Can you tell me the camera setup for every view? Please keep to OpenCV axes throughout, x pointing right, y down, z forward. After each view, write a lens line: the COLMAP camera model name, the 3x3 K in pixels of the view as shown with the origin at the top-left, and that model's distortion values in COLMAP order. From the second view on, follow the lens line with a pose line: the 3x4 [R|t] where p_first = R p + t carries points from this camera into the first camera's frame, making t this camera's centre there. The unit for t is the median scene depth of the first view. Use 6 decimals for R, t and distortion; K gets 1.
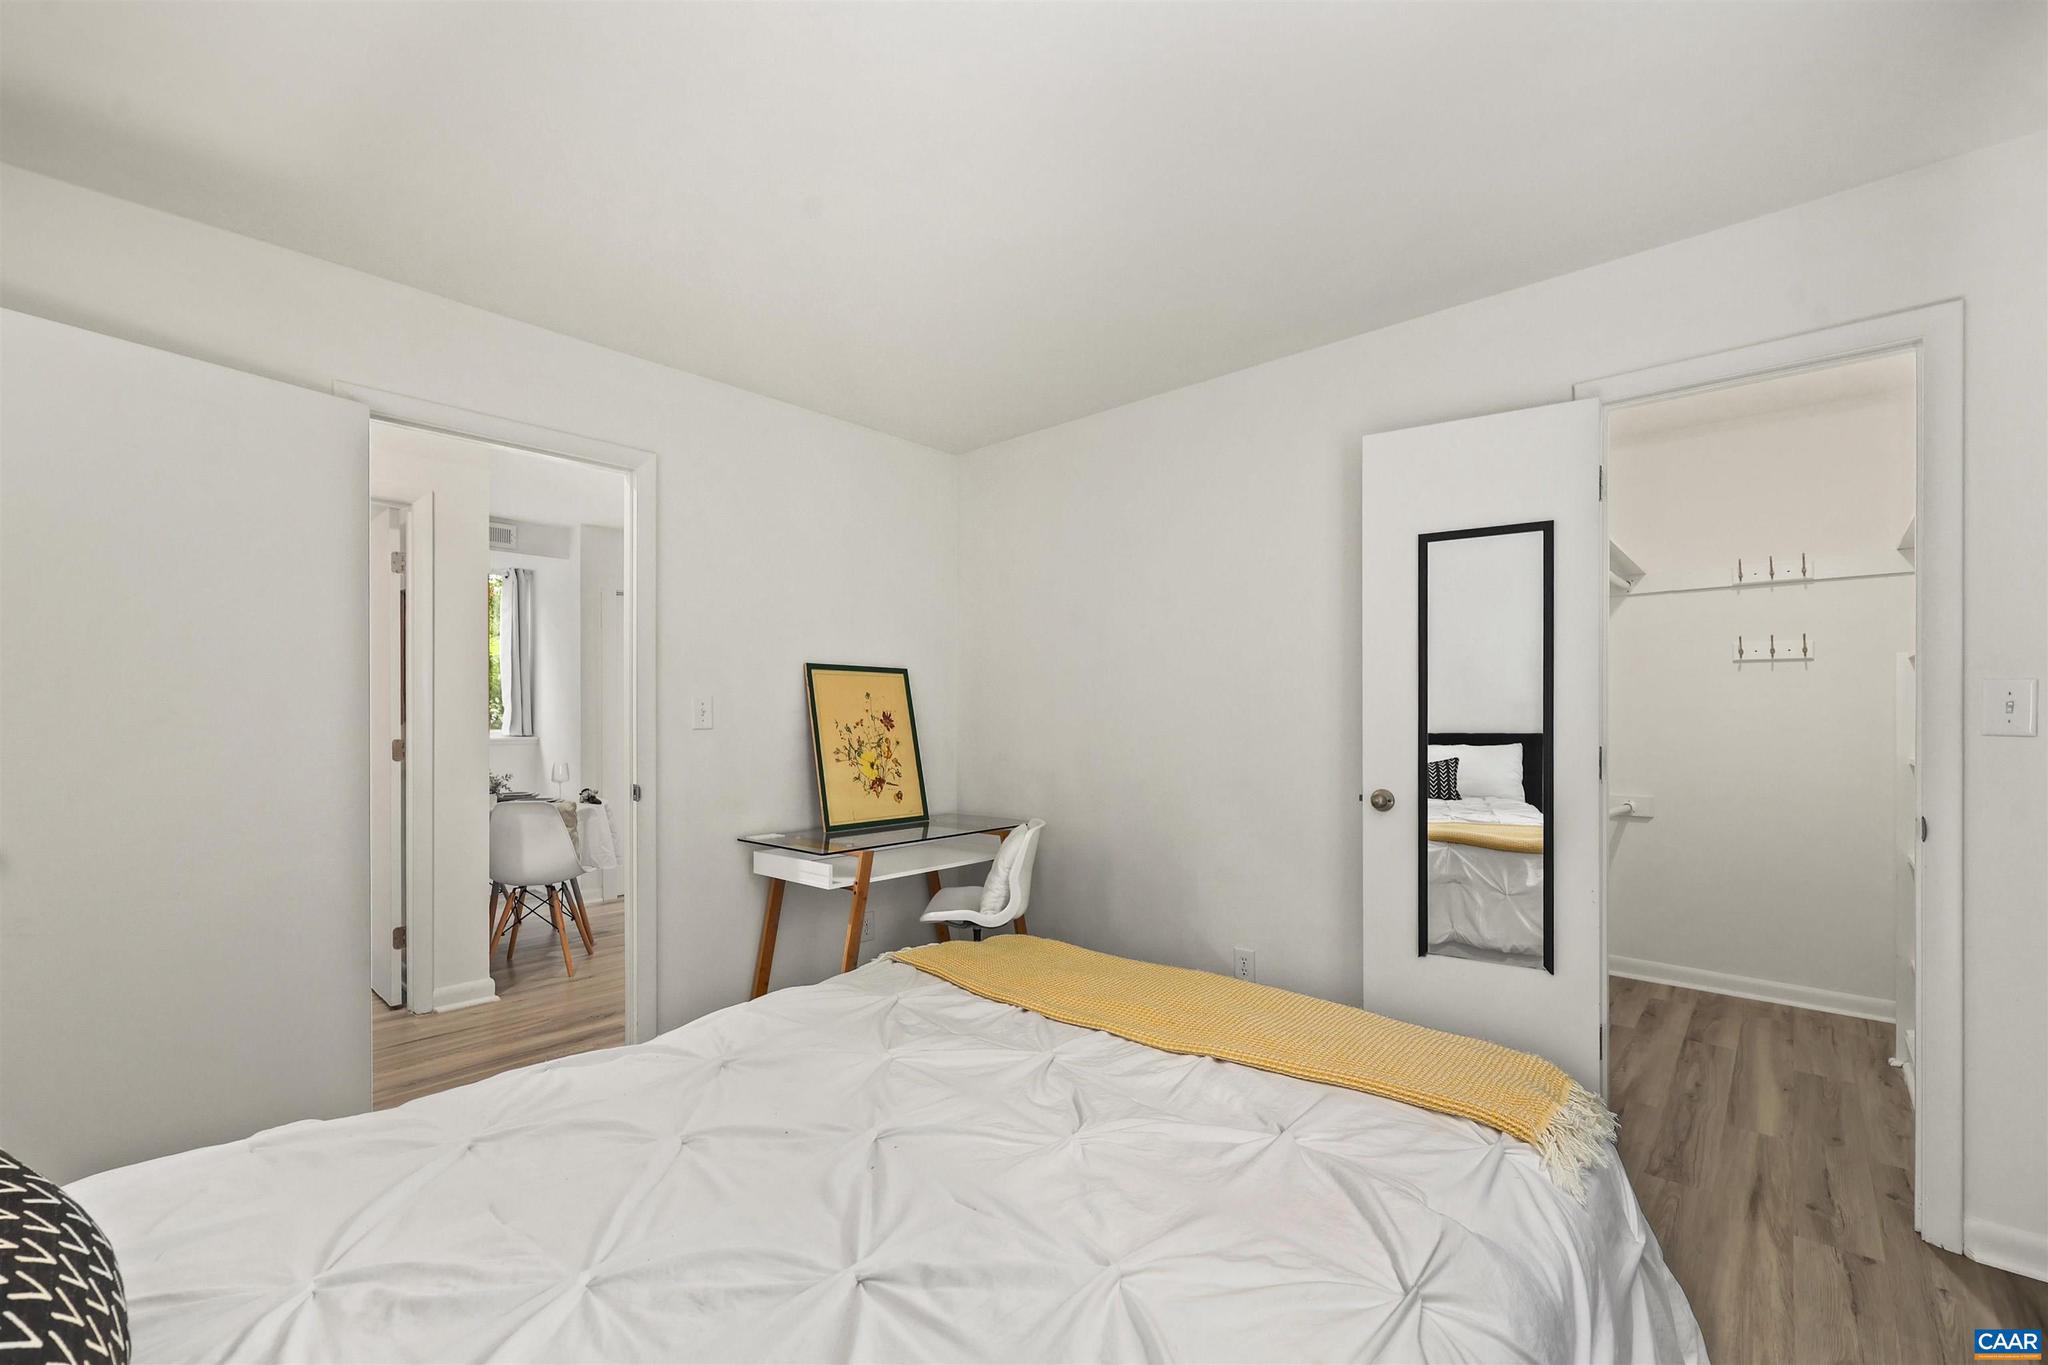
lens RADIAL K [[866.4, 0, 1018.2], [0, 866.4, 725.8], [0, 0, 1]] dist [0.003019, 0.000147]
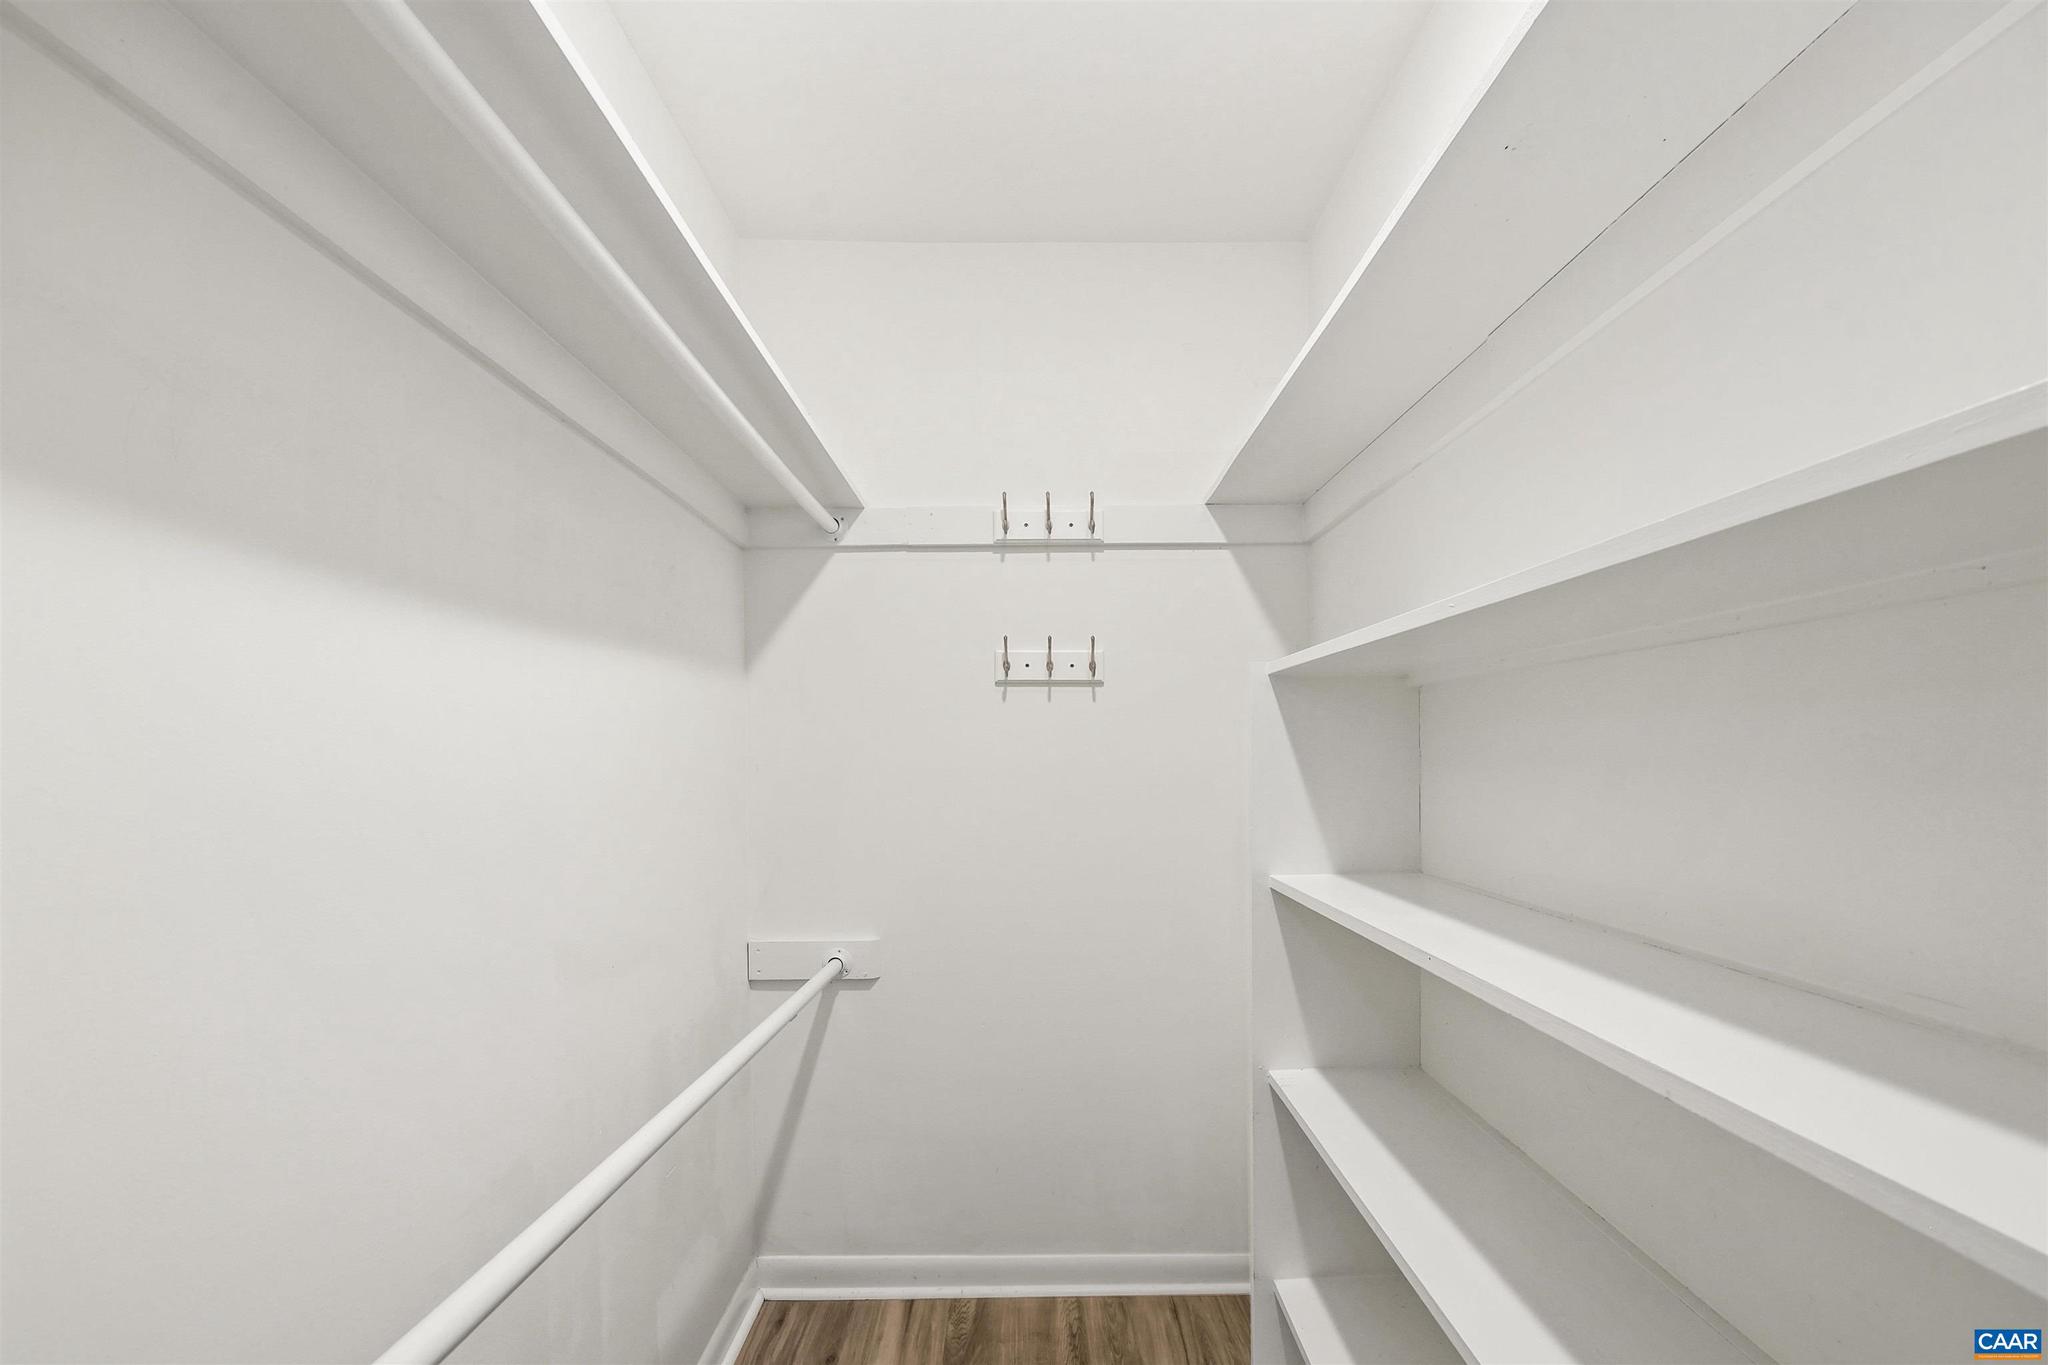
lens RADIAL K [[866.4, 0, 1029.8], [0, 866.4, 687.6], [0, 0, 1]] dist [0.003019, 0.000147]
pose [[0.751450, 0.003973, 0.659778, 0.489939], [0.005927, 0.999901, -0.012772, -0.064929], [-0.659763, 0.013508, 0.751352, 0.588331]]
